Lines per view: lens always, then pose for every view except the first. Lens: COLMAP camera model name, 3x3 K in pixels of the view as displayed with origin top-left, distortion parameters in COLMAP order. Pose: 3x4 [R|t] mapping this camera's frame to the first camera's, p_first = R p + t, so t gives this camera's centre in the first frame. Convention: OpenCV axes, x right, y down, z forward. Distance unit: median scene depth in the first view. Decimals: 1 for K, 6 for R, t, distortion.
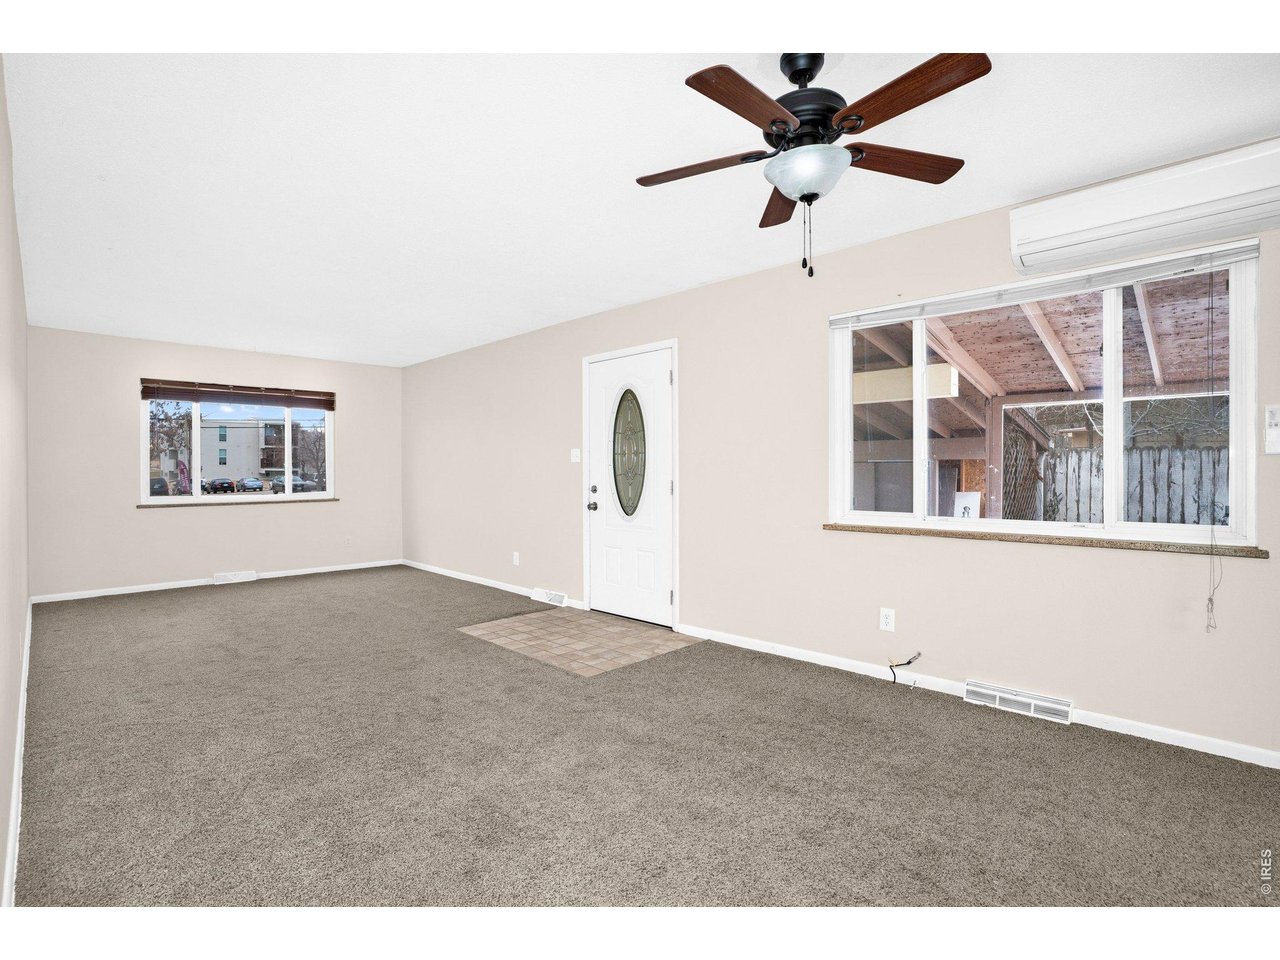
lens RADIAL K [[652.7, 0, 640.0], [0, 652.7, 480.0], [0, 0, 1]] dist [-0.082892, 0.046917]
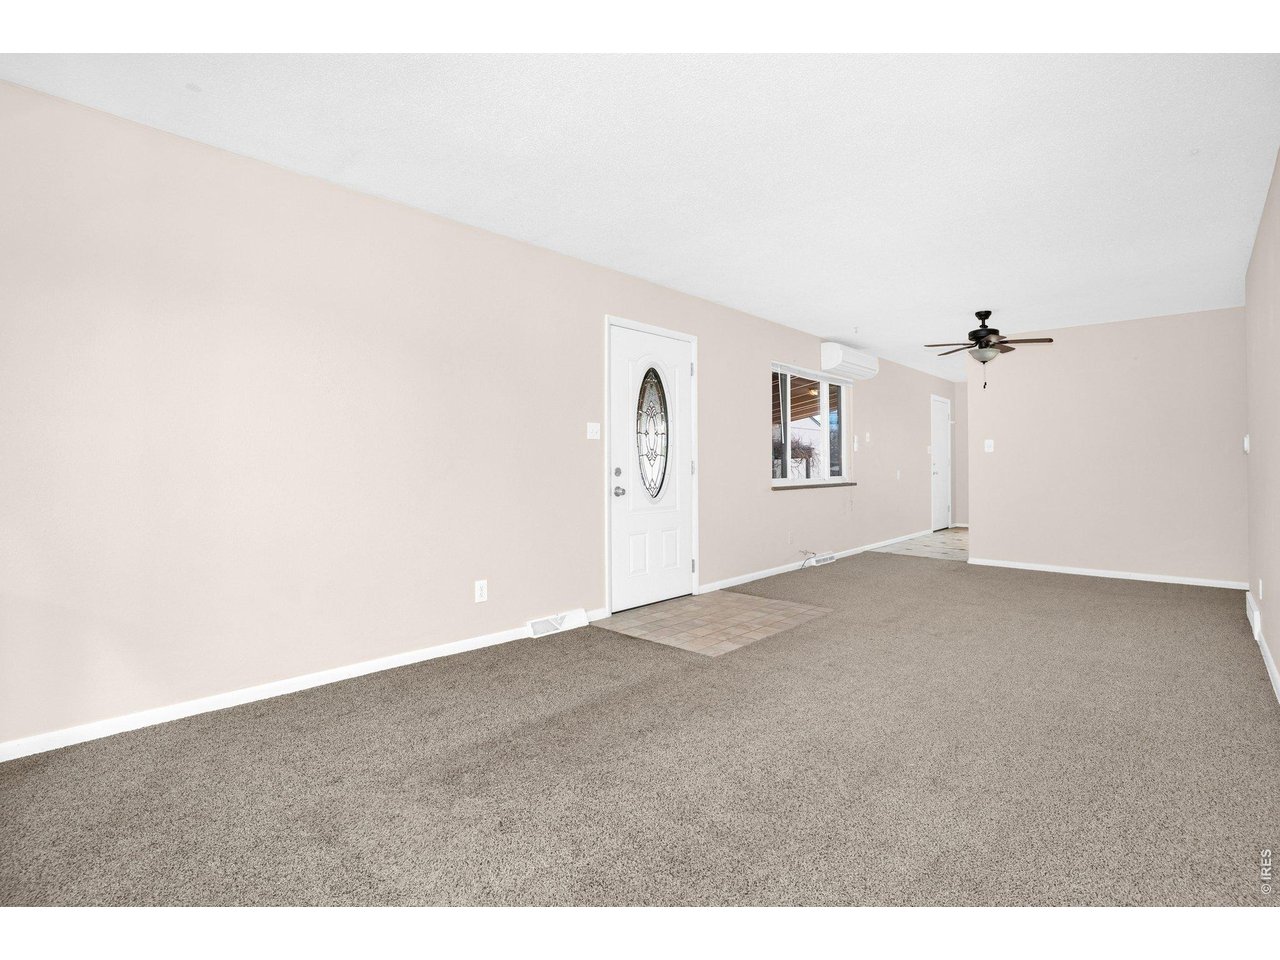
lens RADIAL K [[644.9, 0, 638.5], [0, 644.9, 464.5], [0, 0, 1]] dist [-0.066784, 0.036061]
pose [[-0.070011, -0.001431, 0.997545, -0.917159], [0.009306, 0.999955, 0.002087, 0.002719], [-0.997503, 0.009429, -0.069995, 1.024954]]
